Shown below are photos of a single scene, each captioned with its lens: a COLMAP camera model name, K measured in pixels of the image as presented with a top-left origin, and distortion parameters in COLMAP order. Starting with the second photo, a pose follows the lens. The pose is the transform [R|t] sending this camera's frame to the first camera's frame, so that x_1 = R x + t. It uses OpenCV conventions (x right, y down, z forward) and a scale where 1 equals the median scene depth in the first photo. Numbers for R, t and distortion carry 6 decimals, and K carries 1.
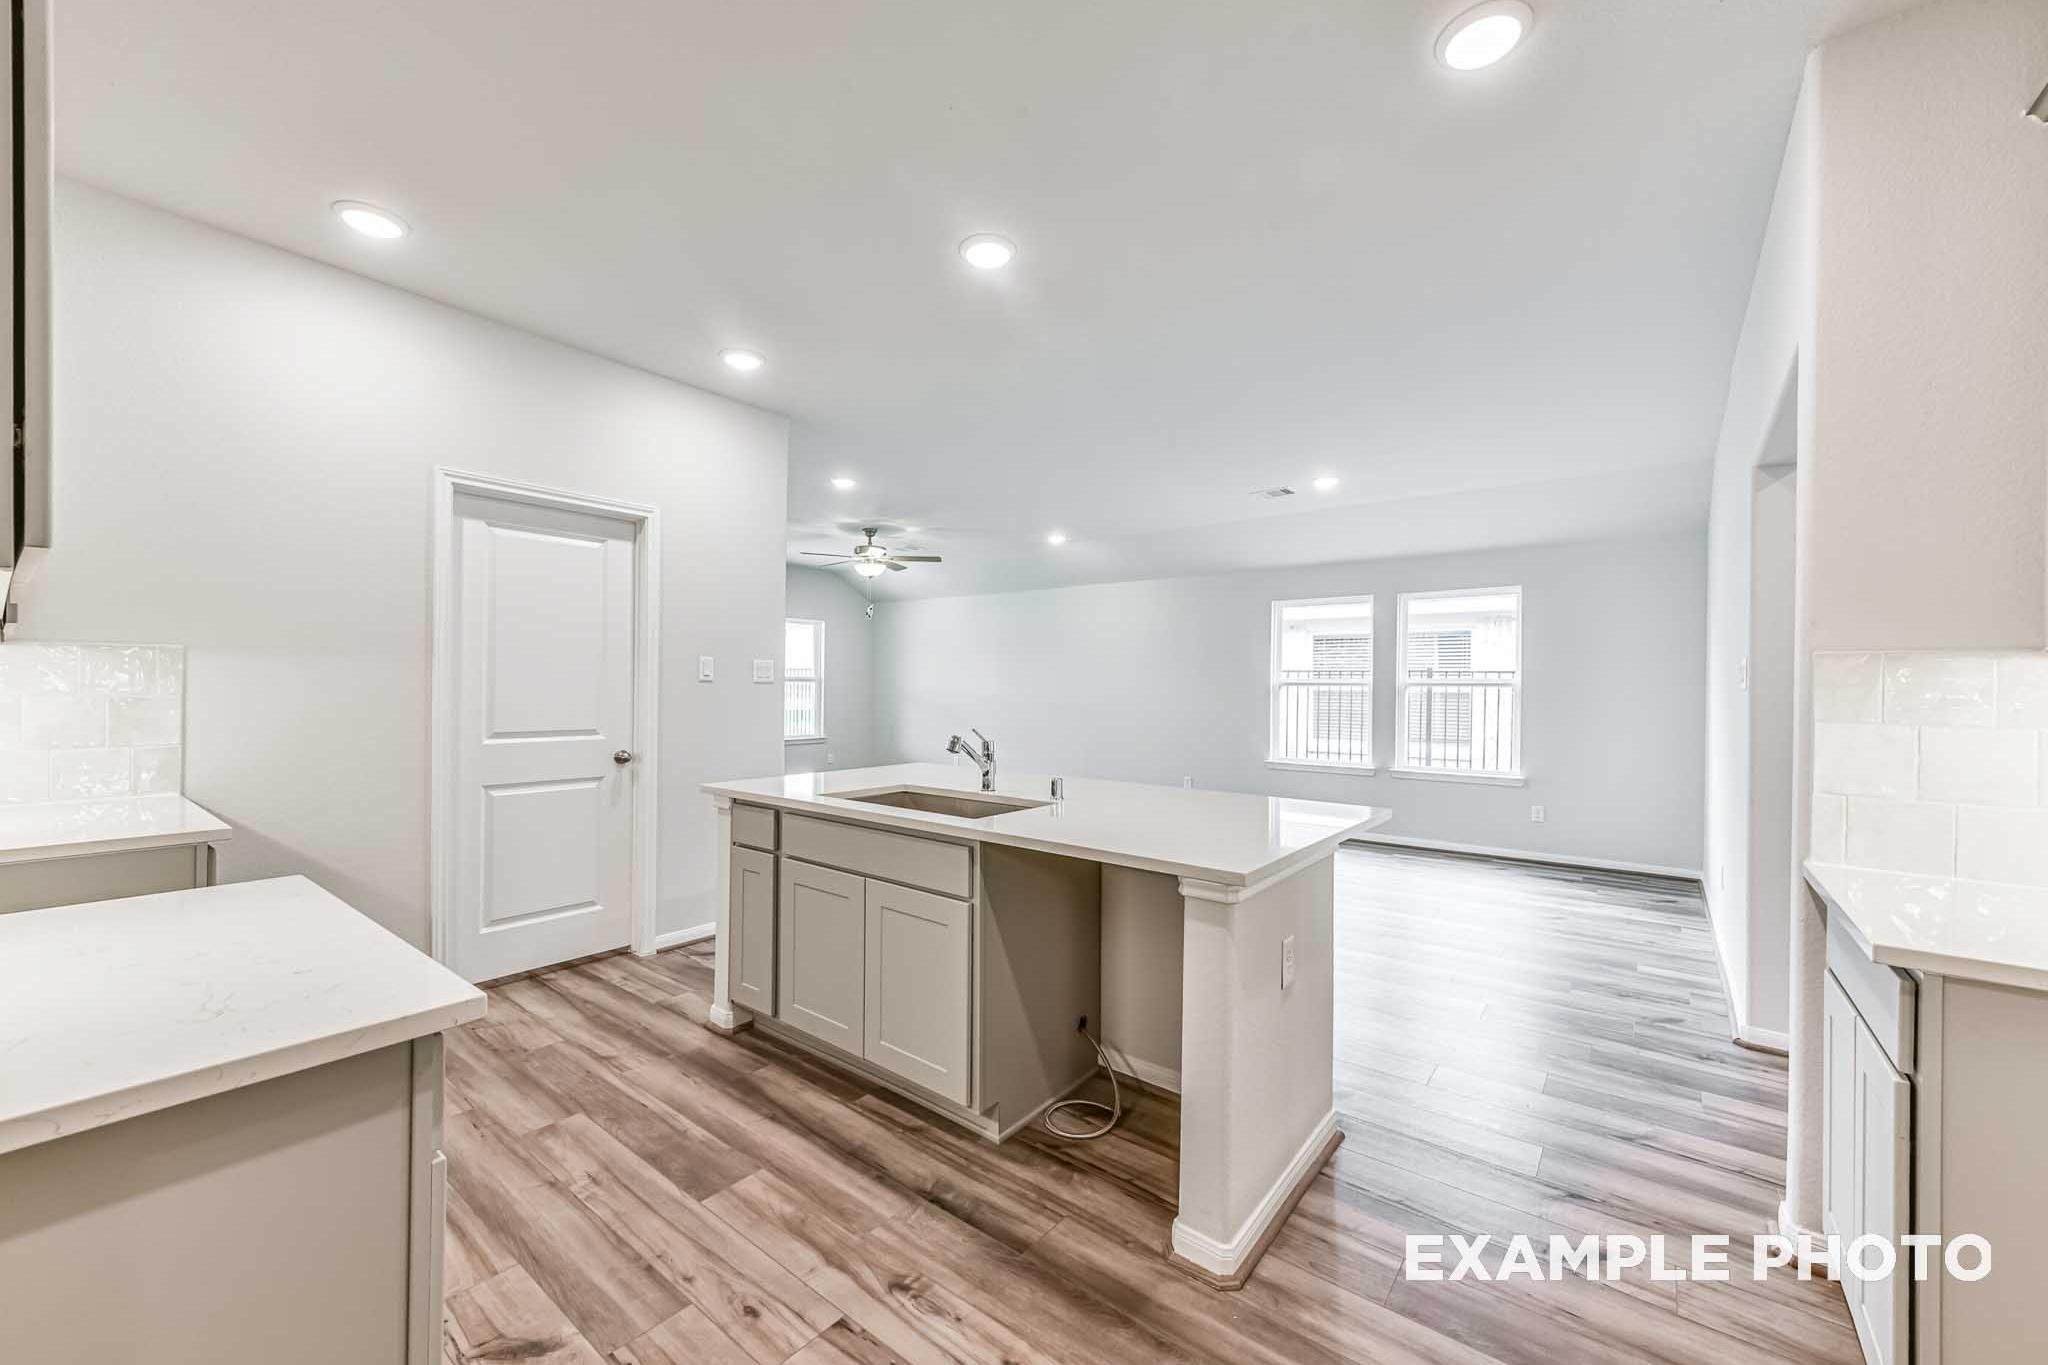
lens RADIAL K [[818.2, 0, 1025.4], [0, 818.2, 681.8], [0, 0, 1]] dist [0.006598, -0.000018]
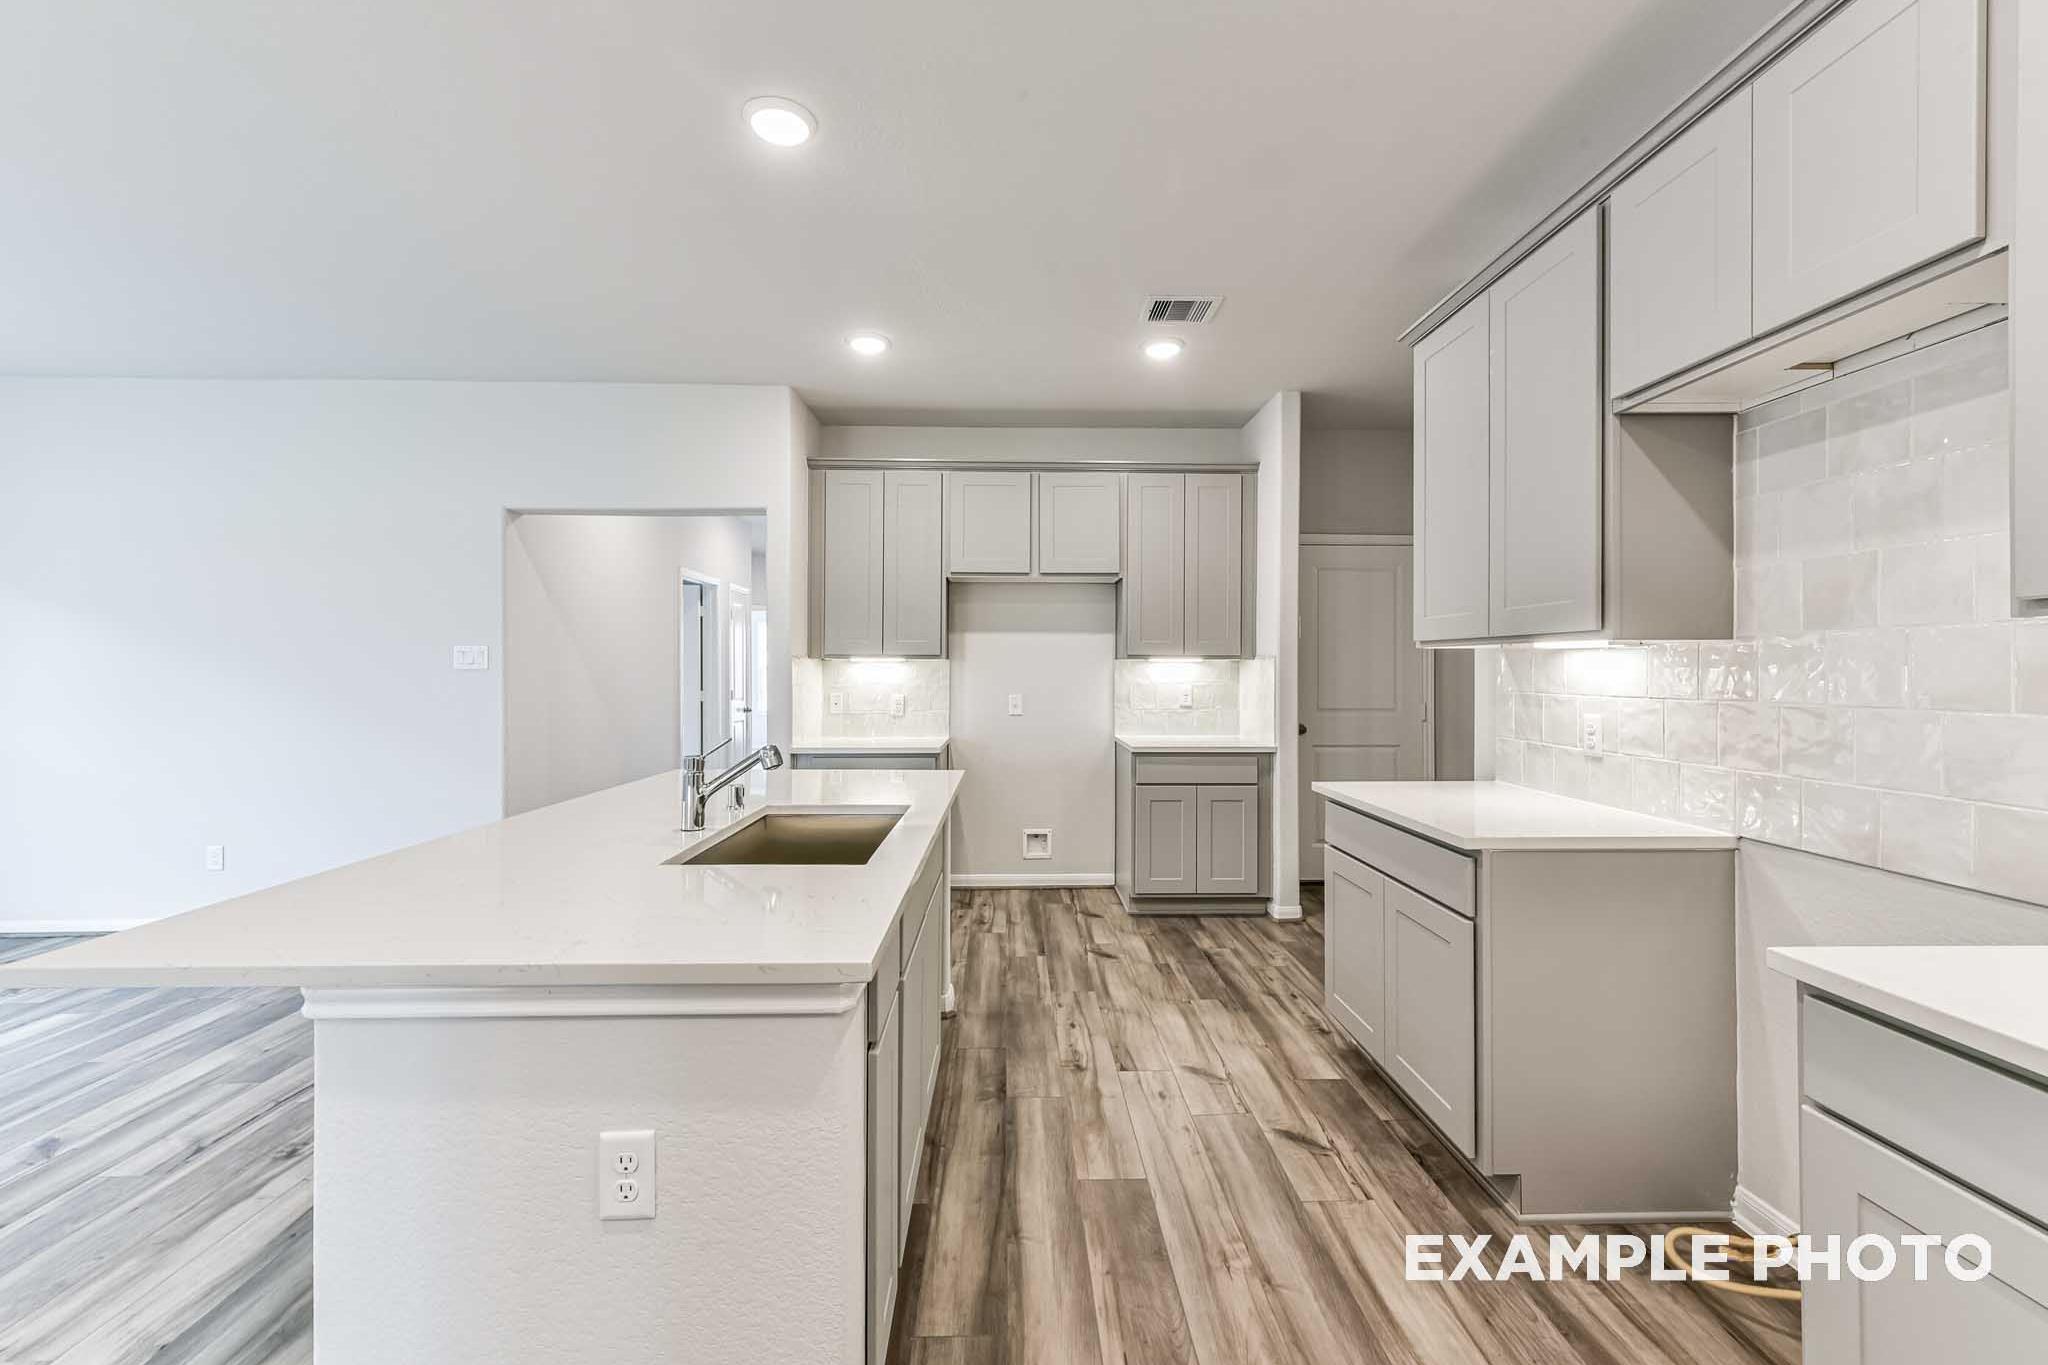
lens RADIAL K [[818.2, 0, 1030.6], [0, 818.2, 667.2], [0, 0, 1]] dist [0.006598, -0.000018]
pose [[-0.651180, -0.006172, 0.758898, -1.017506], [-0.014141, 0.999892, -0.004002, -0.006364], [-0.758791, -0.013338, -0.651197, 1.684913]]
